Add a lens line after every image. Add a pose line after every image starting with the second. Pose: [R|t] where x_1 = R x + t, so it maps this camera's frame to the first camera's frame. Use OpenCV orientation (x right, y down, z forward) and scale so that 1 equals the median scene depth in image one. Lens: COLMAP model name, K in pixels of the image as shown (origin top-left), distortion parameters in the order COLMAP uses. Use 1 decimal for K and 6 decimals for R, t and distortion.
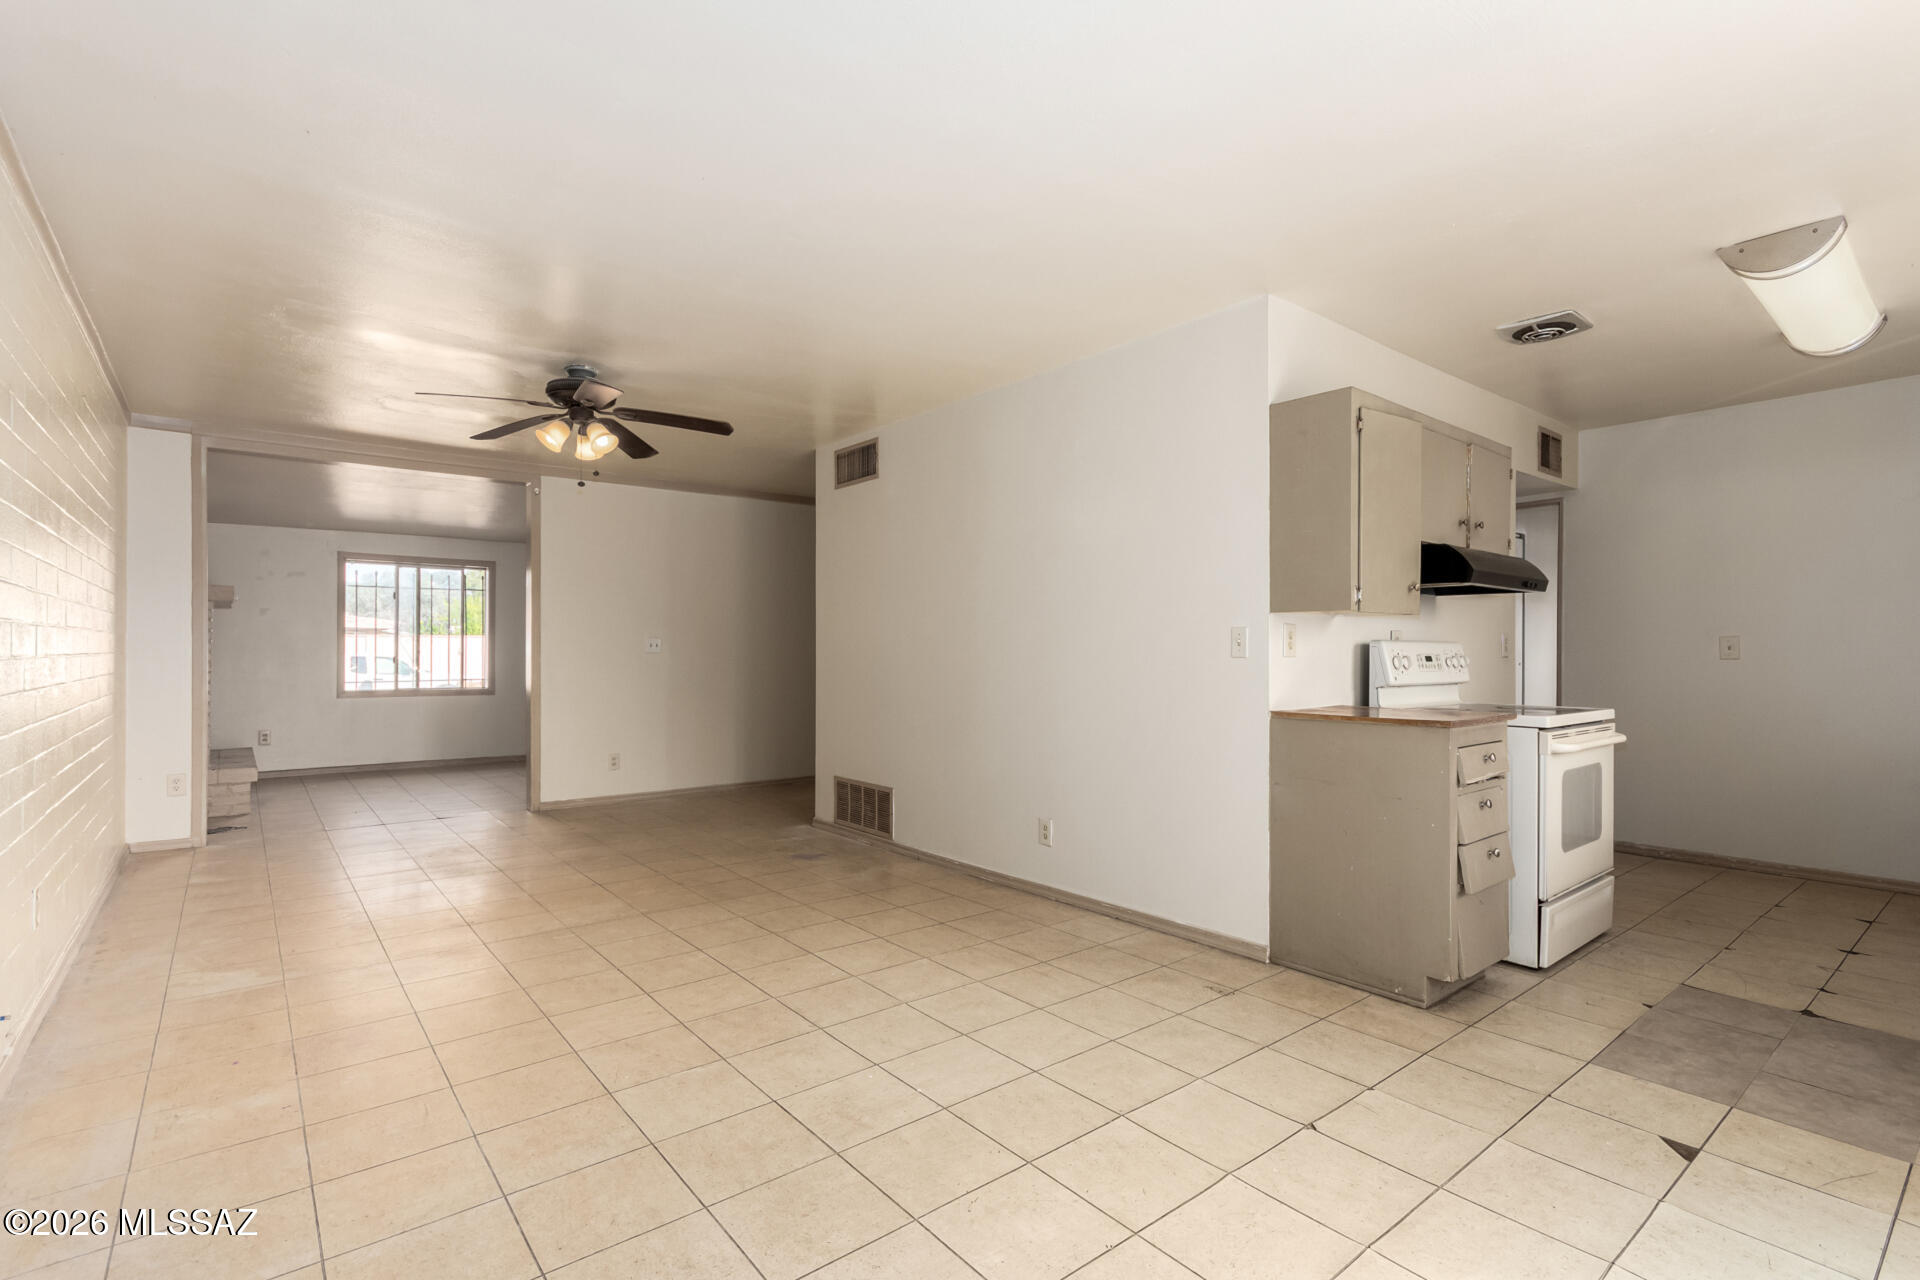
lens RADIAL K [[908.2, 0, 978.4], [0, 908.2, 644.2], [0, 0, 1]] dist [0.002075, 0.000511]
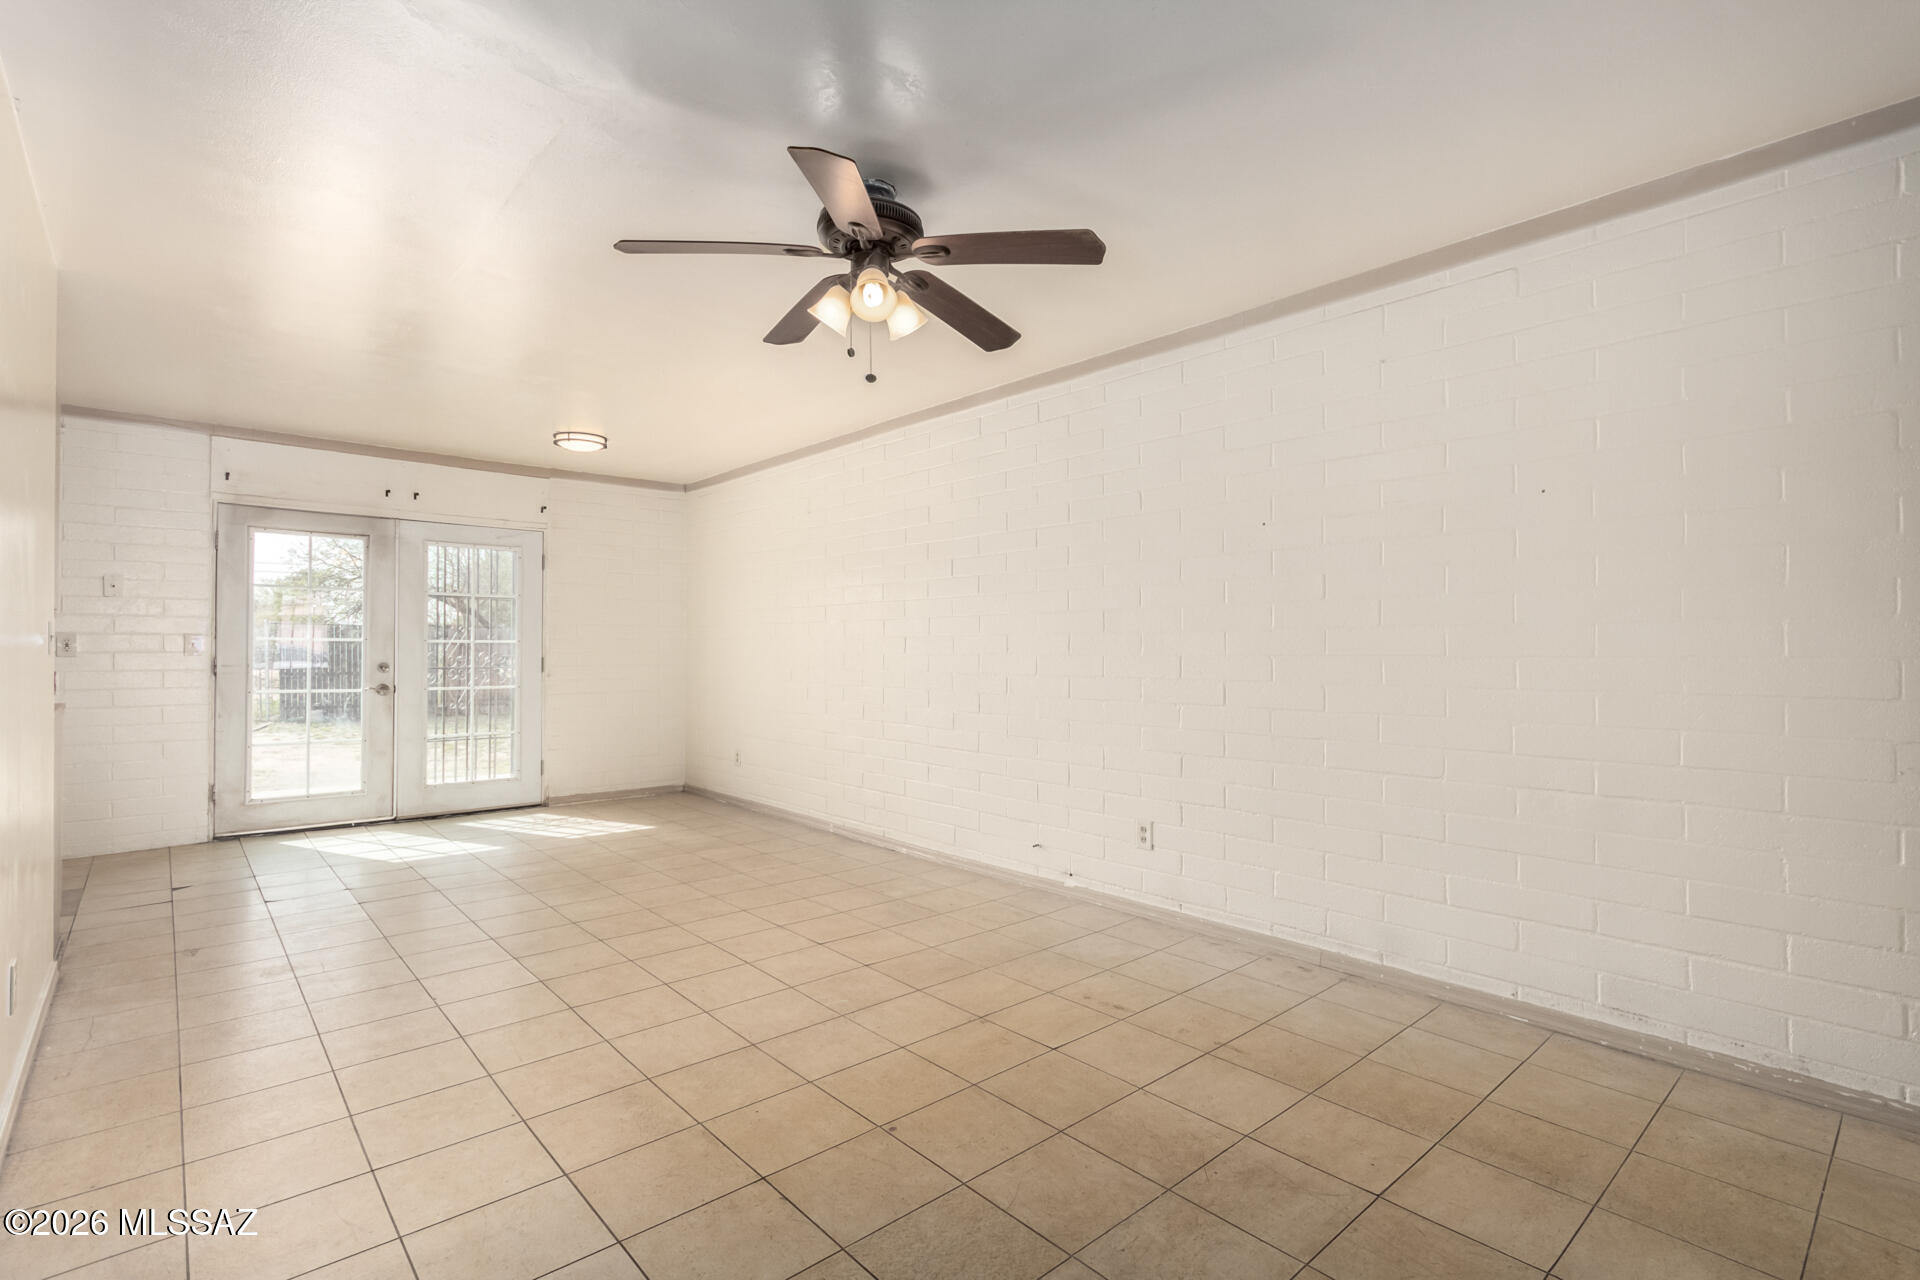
lens RADIAL K [[908.2, 0, 978.4], [0, 908.2, 644.2], [0, 0, 1]] dist [0.002075, 0.000511]
pose [[-0.998253, -0.007058, -0.058663, -0.389766], [-0.006439, 0.999922, -0.010729, 0.008083], [0.058734, -0.010333, -0.998220, 1.325724]]
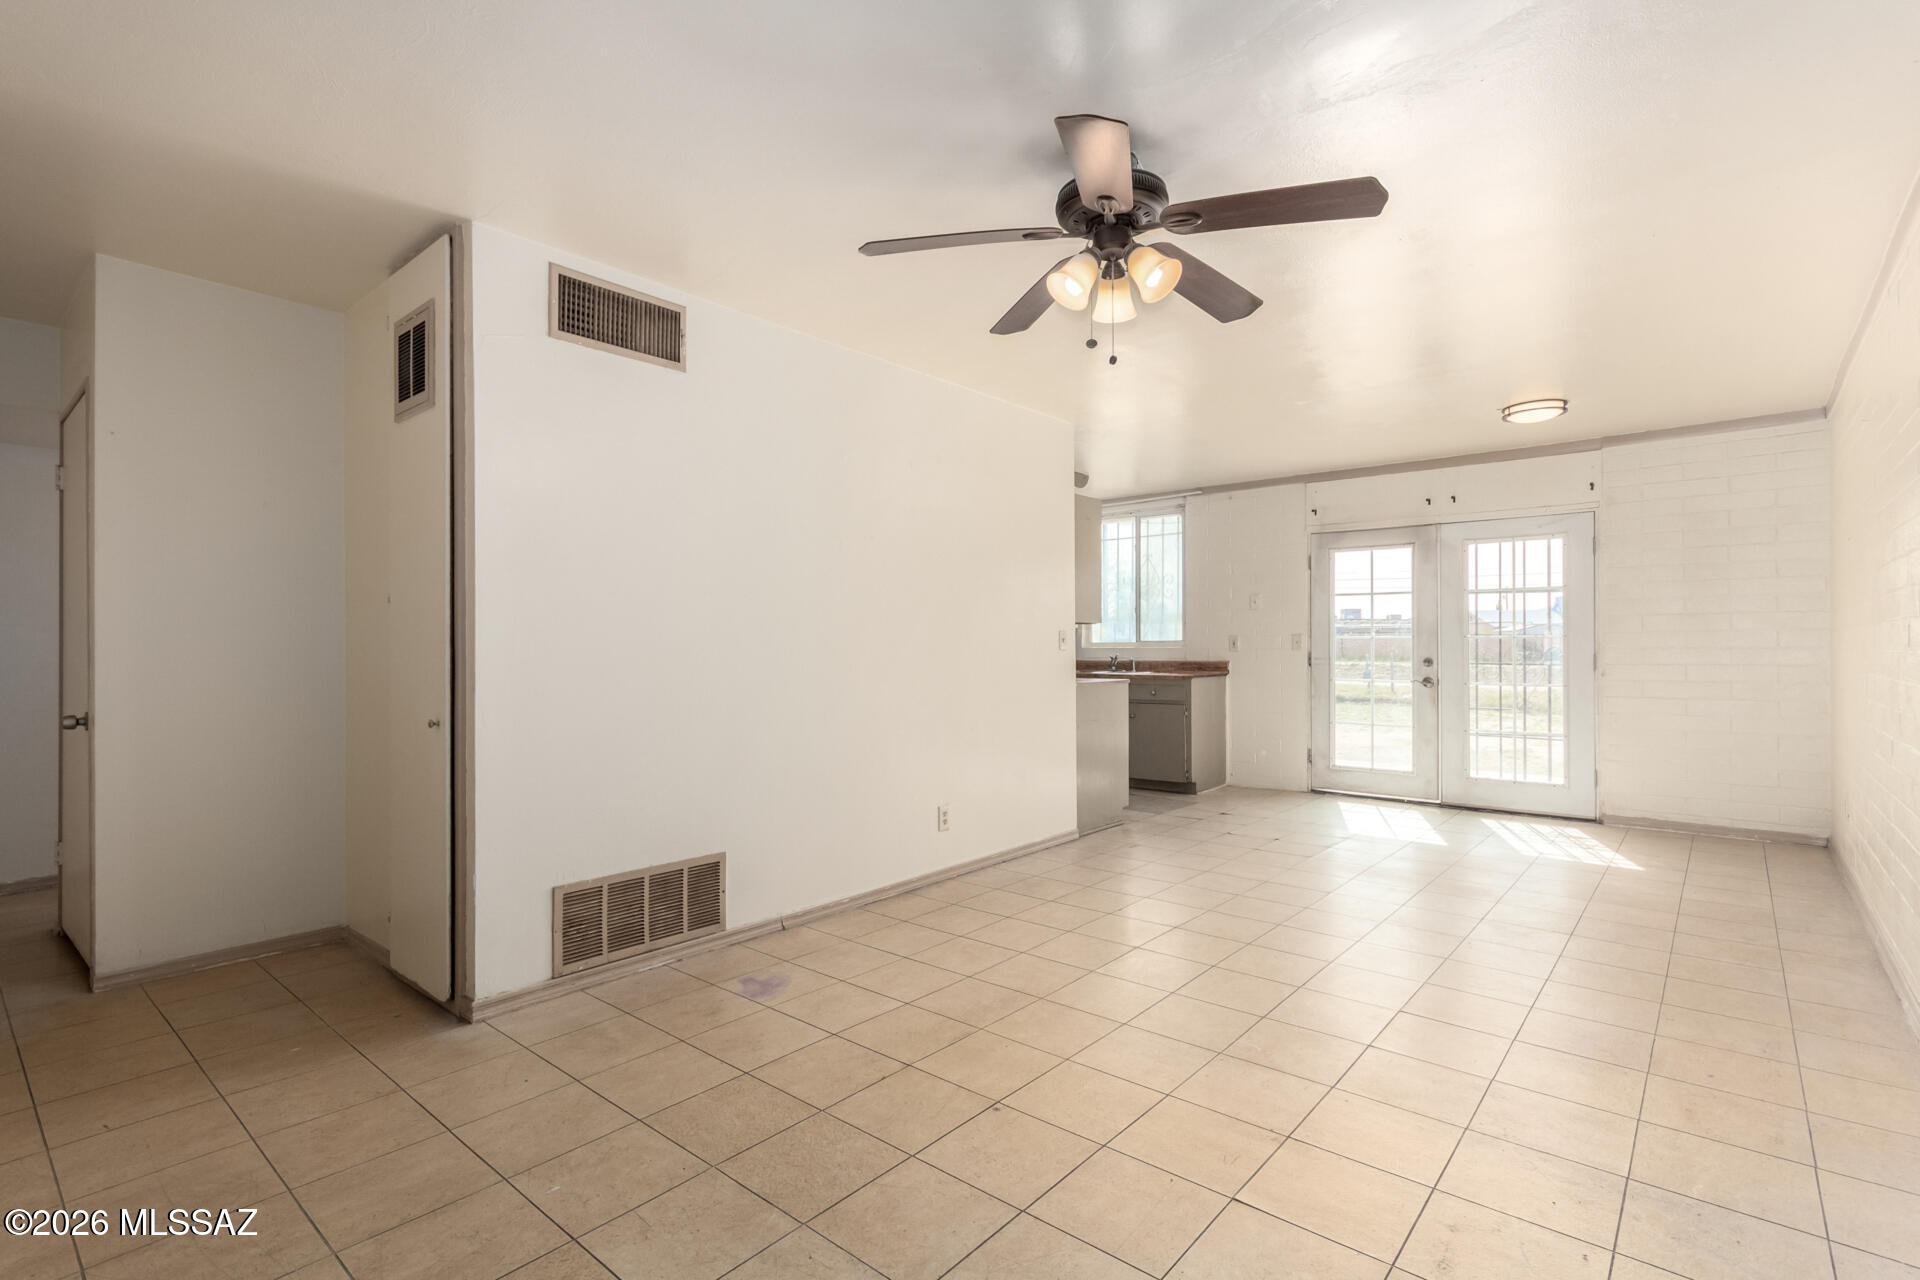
lens RADIAL K [[908.2, 0, 978.4], [0, 908.2, 644.2], [0, 0, 1]] dist [0.002075, 0.000511]
pose [[-0.181663, -0.002219, 0.983358, -0.816043], [-0.002192, 0.999996, 0.001851, 0.004365], [-0.983358, -0.001819, -0.181668, 0.977880]]
